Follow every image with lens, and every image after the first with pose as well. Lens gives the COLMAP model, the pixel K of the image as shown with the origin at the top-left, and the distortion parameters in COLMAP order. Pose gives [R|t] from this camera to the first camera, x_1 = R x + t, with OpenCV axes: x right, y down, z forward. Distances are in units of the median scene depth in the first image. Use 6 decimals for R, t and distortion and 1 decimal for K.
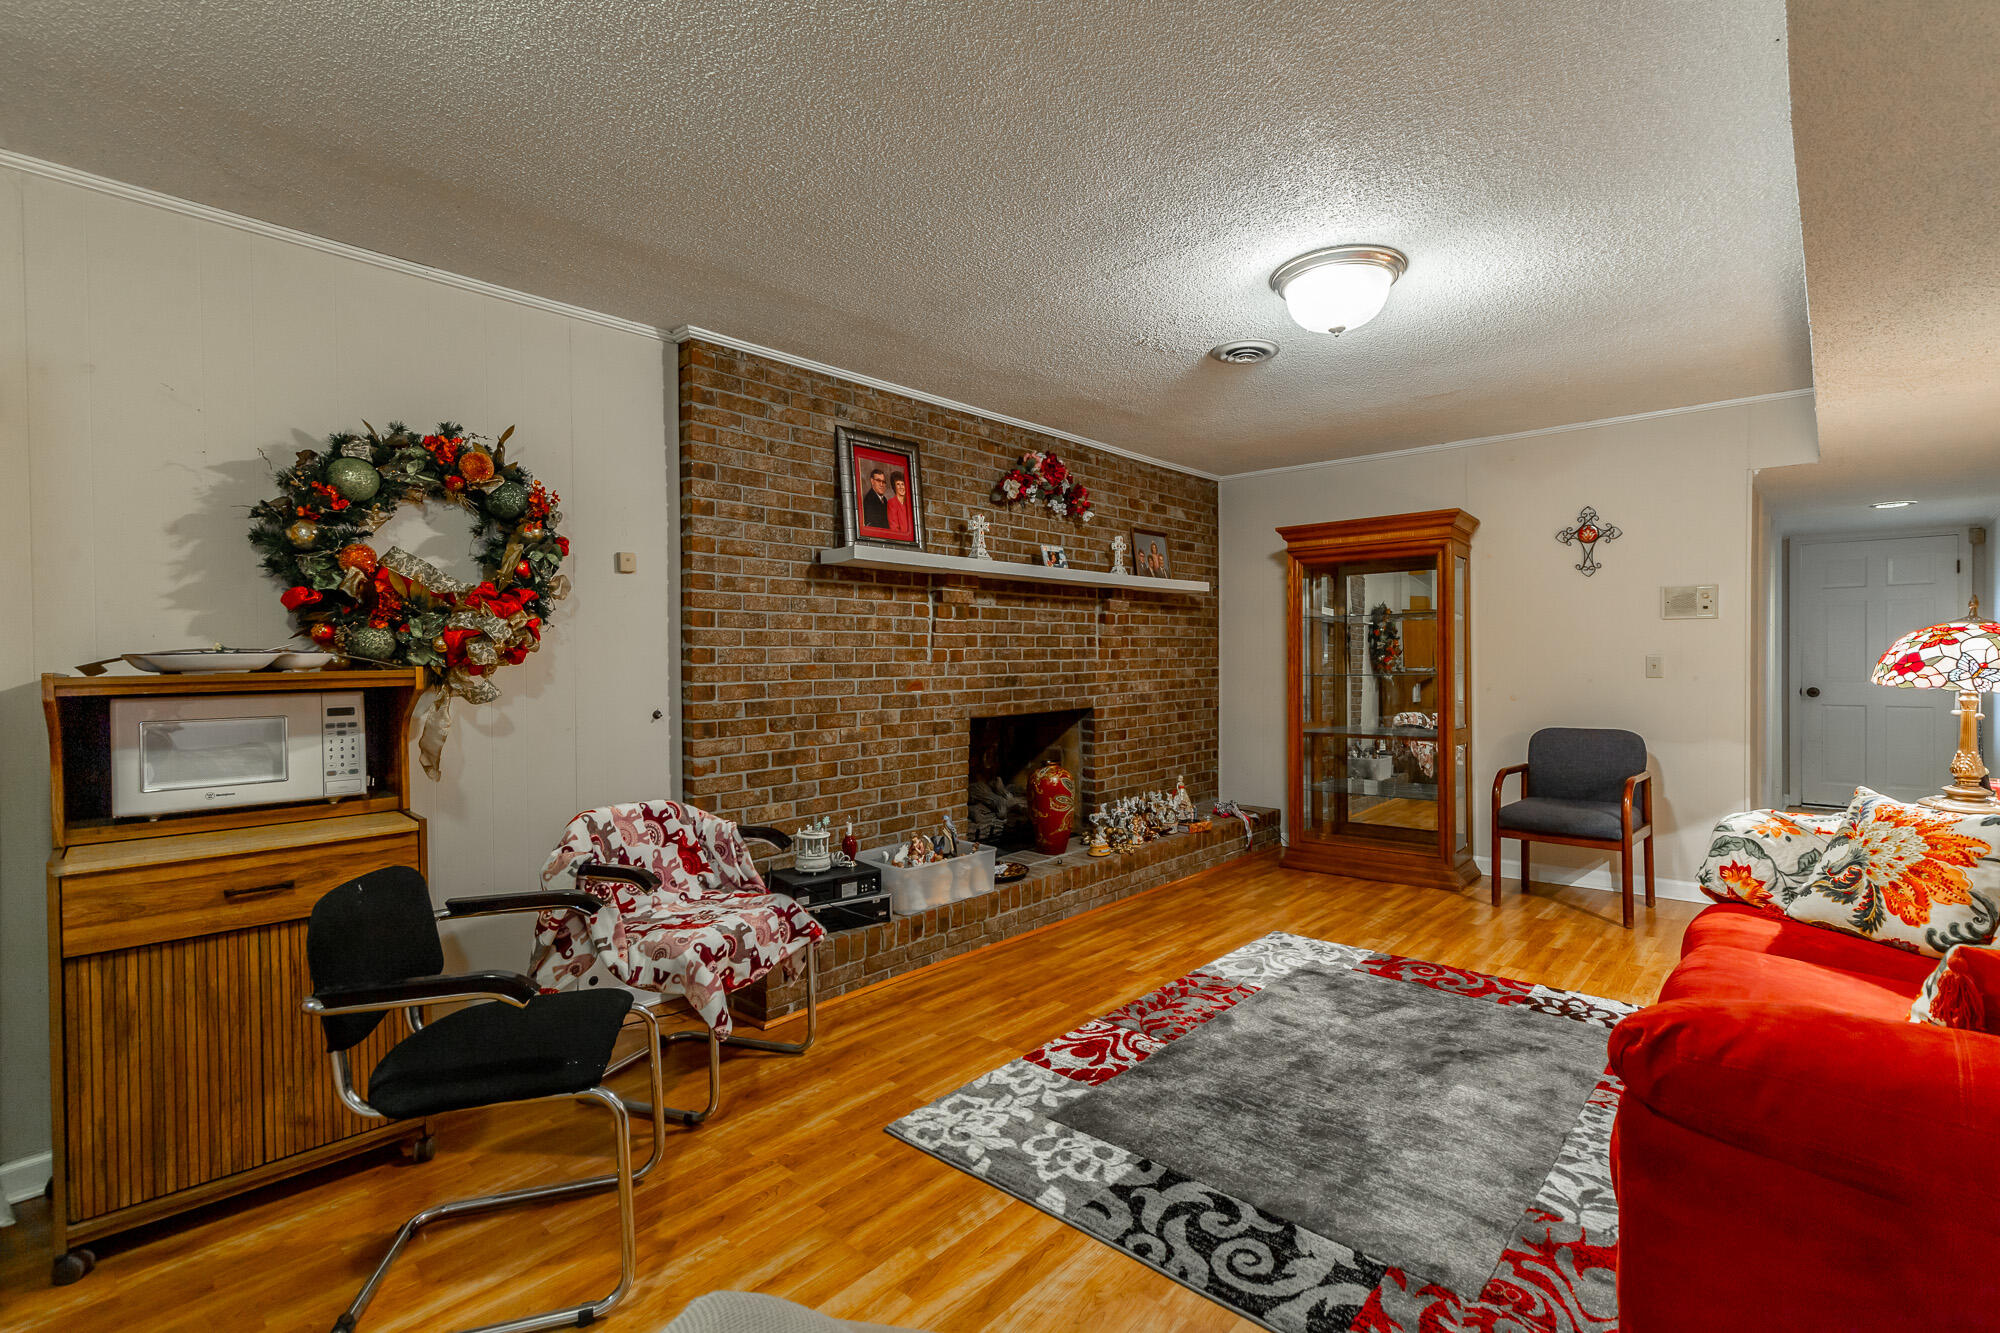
lens RADIAL K [[906.3, 0, 1011.5], [0, 906.3, 664.0], [0, 0, 1]] dist [0.012579, -0.000733]
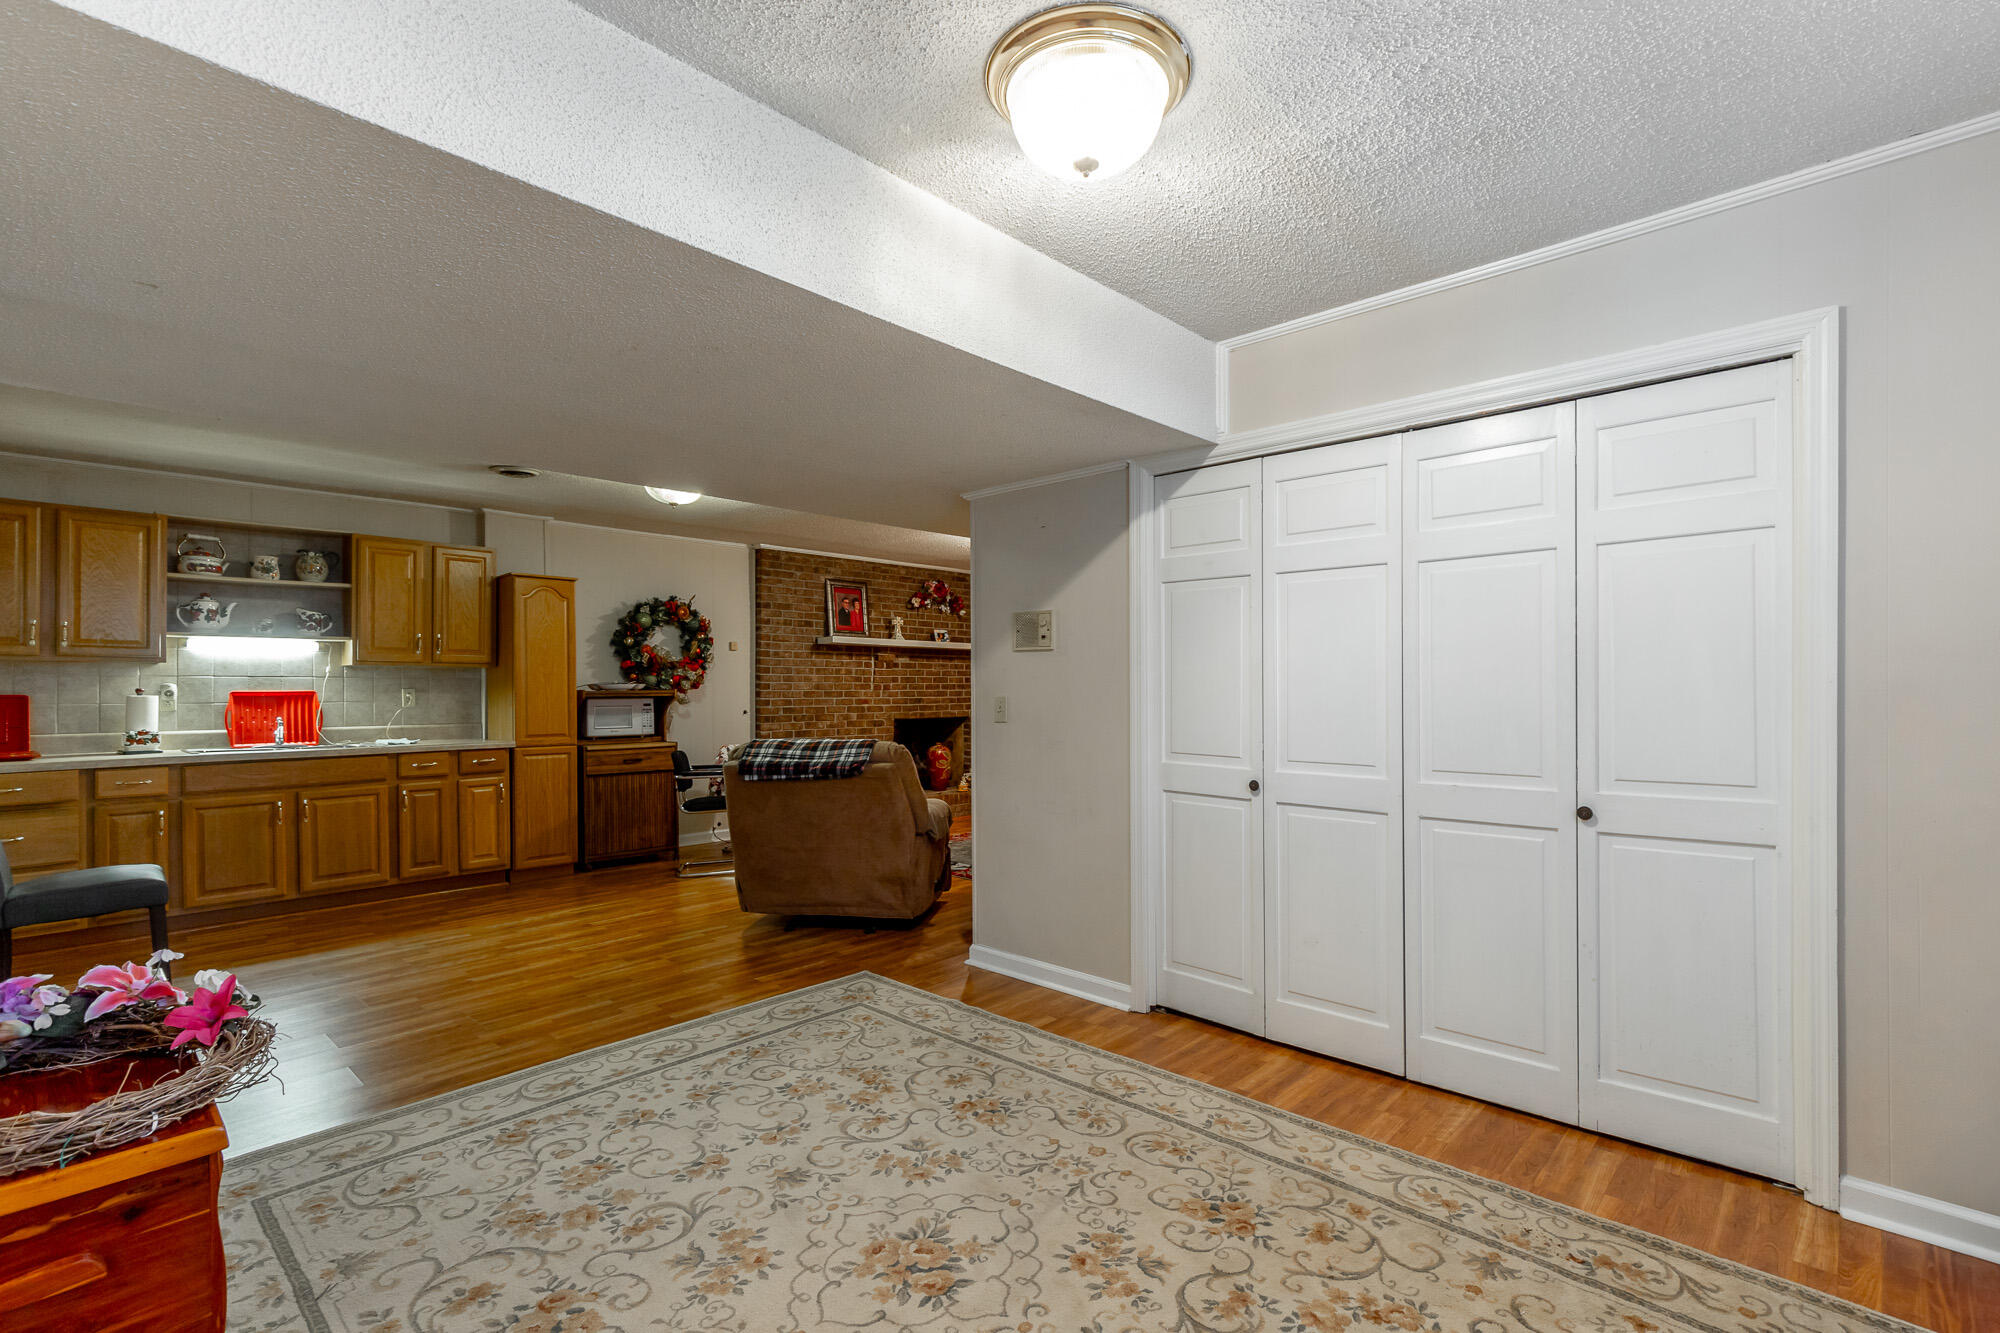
lens RADIAL K [[927.6, 0, 1008.6], [0, 927.6, 684.7], [0, 0, 1]] dist [0.001178, 0.000660]
pose [[0.999791, 0.002971, -0.020231, 0.280113], [-0.003309, 0.999855, -0.016694, 0.020927], [0.020179, 0.016758, 0.999656, -1.158063]]
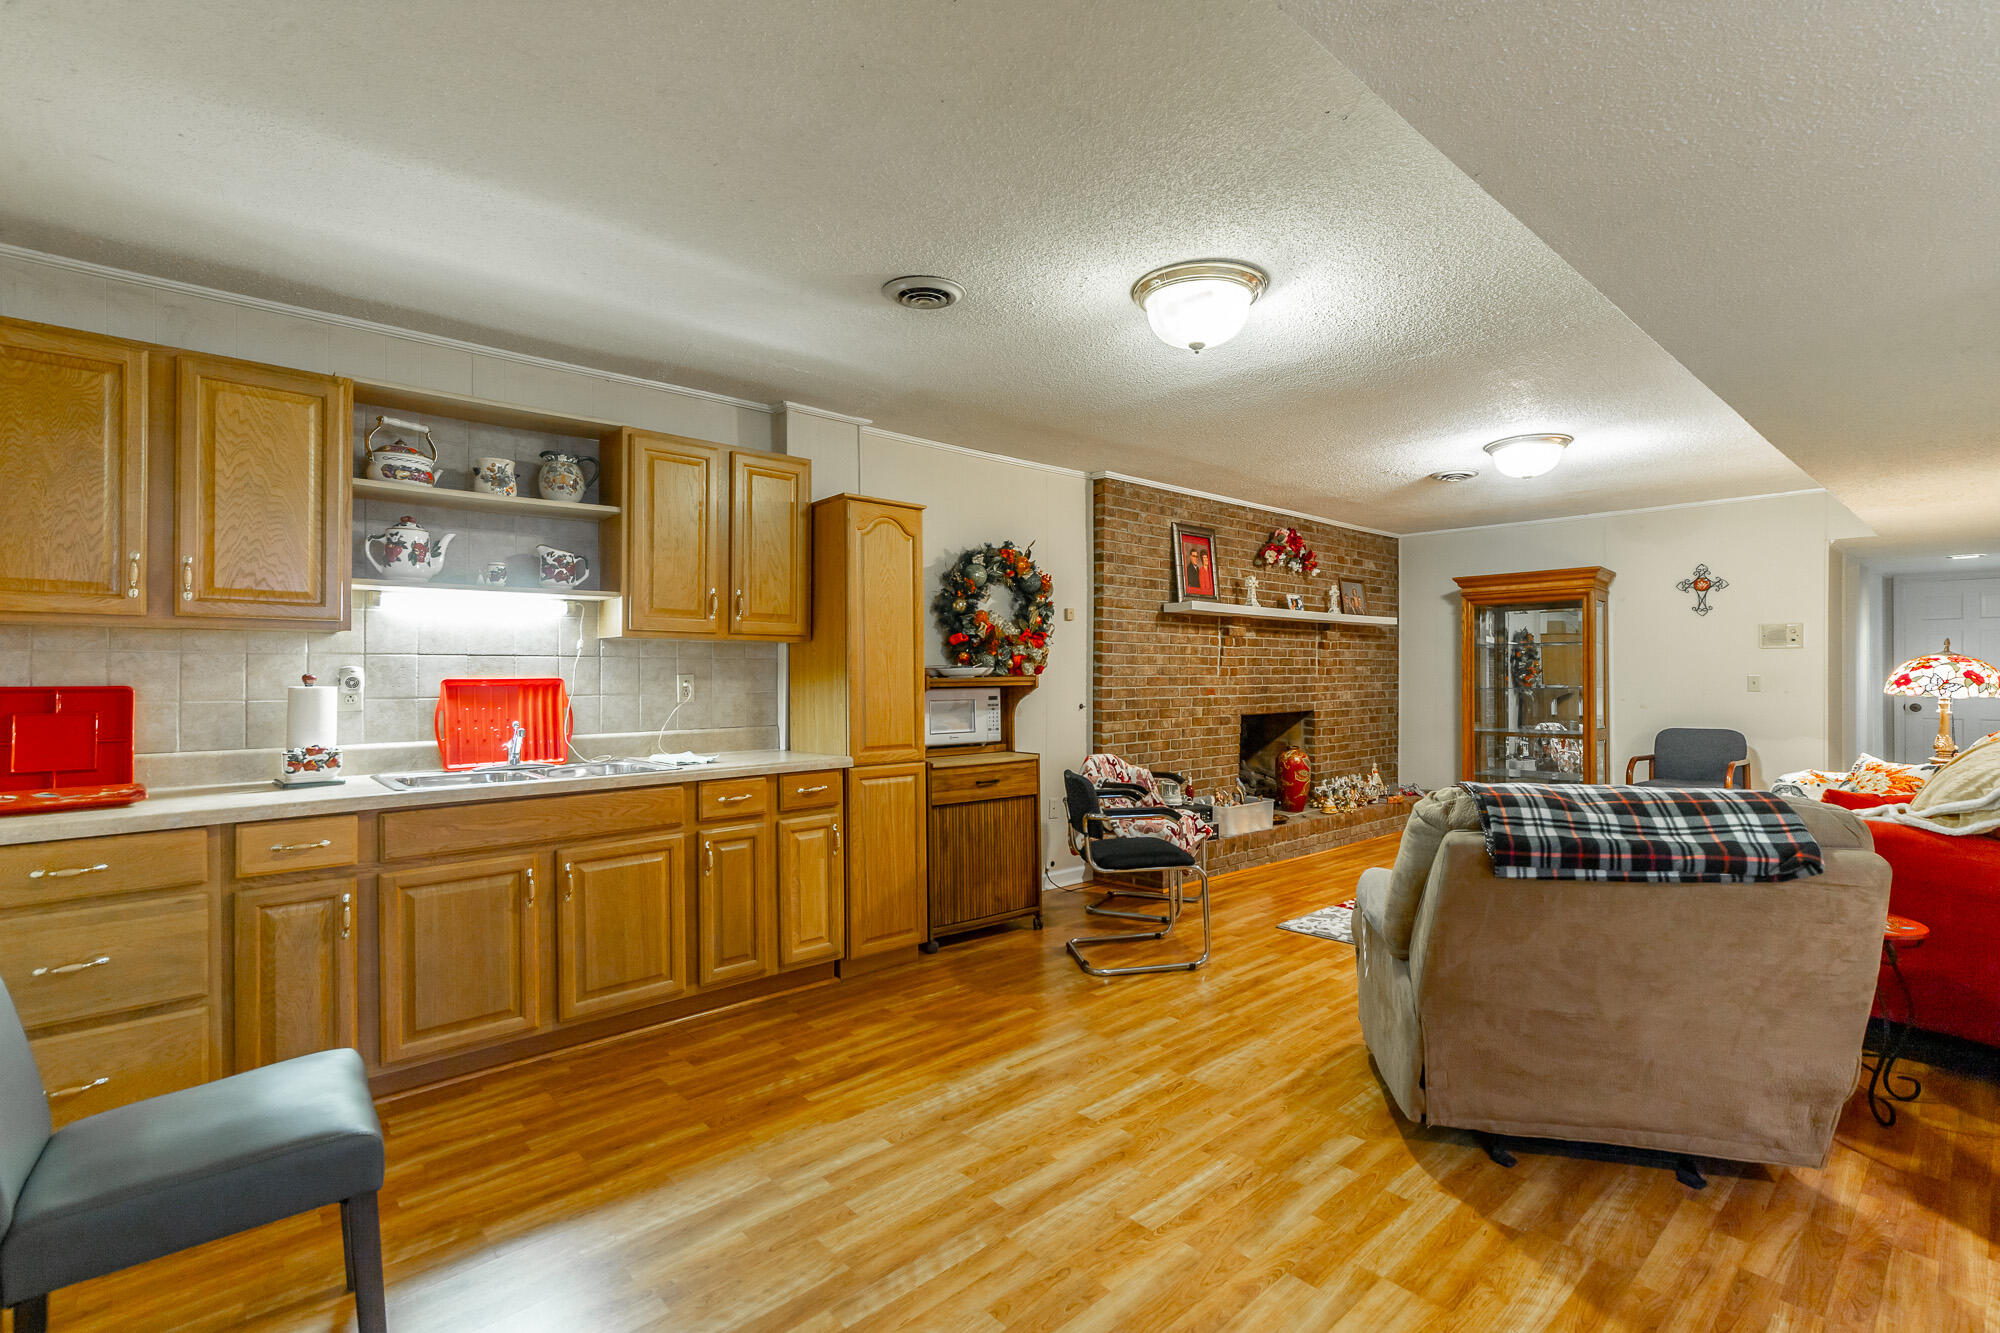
lens RADIAL K [[909.7, 0, 1000.0], [0, 909.7, 666.5], [0, 0, 1]] dist [0.004865, 0.000249]
pose [[0.993642, 0.006116, -0.112421, -0.307924], [-0.007866, 0.999855, -0.015126, 0.008736], [0.112312, 0.015914, 0.993546, -0.569827]]
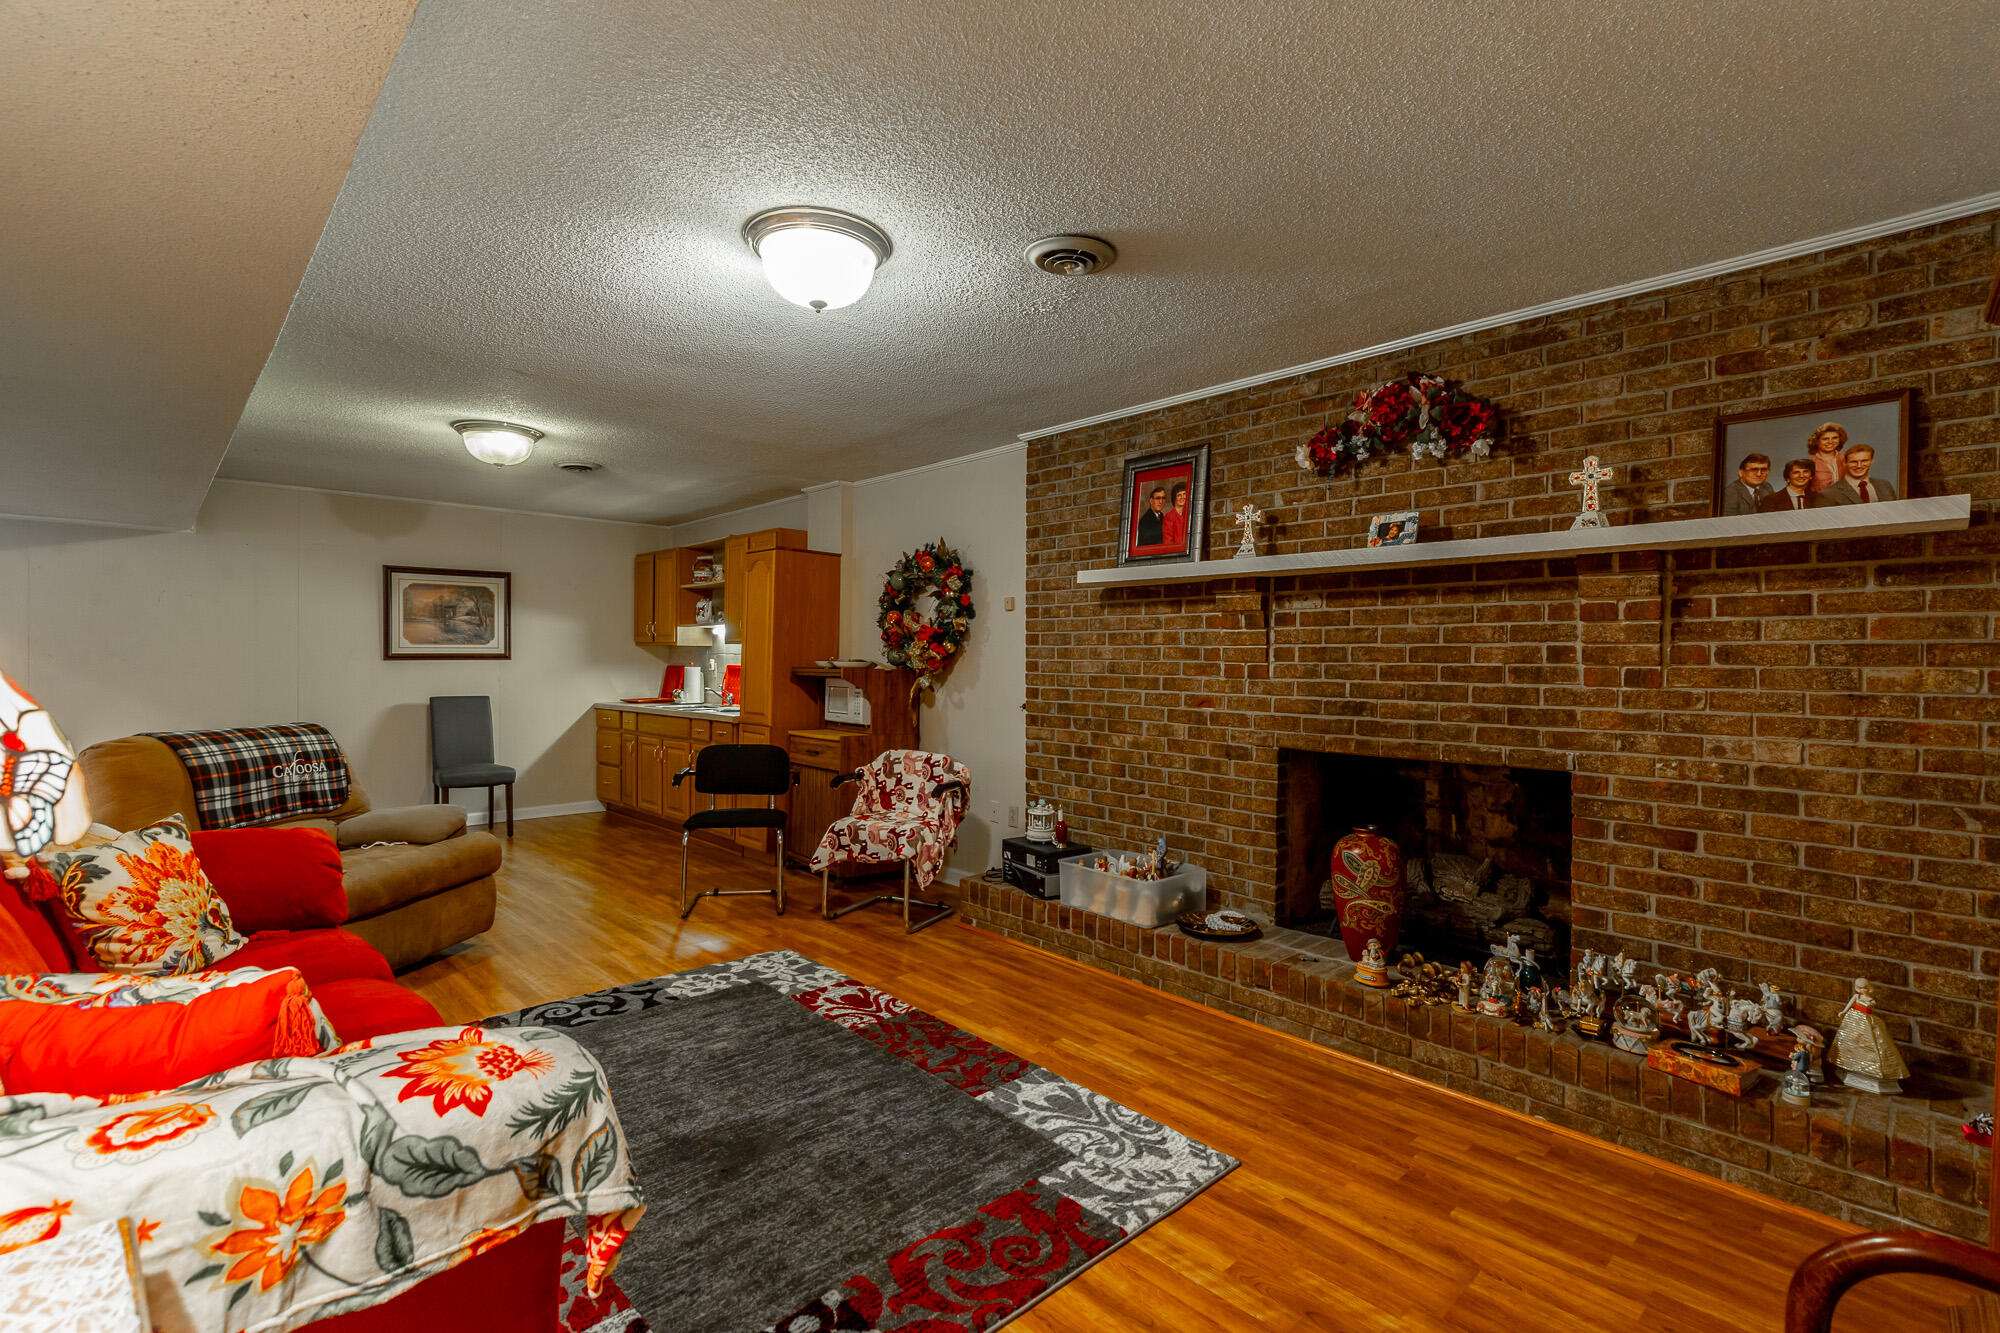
lens RADIAL K [[894.9, 0, 999.9], [0, 894.9, 664.9], [0, 0, 1]] dist [0.003823, 0.000116]
pose [[-0.072986, 0.008835, -0.997294, 0.909519], [-0.022960, 0.999681, 0.010537, -0.021302], [0.997069, 0.023667, -0.072760, 0.932964]]
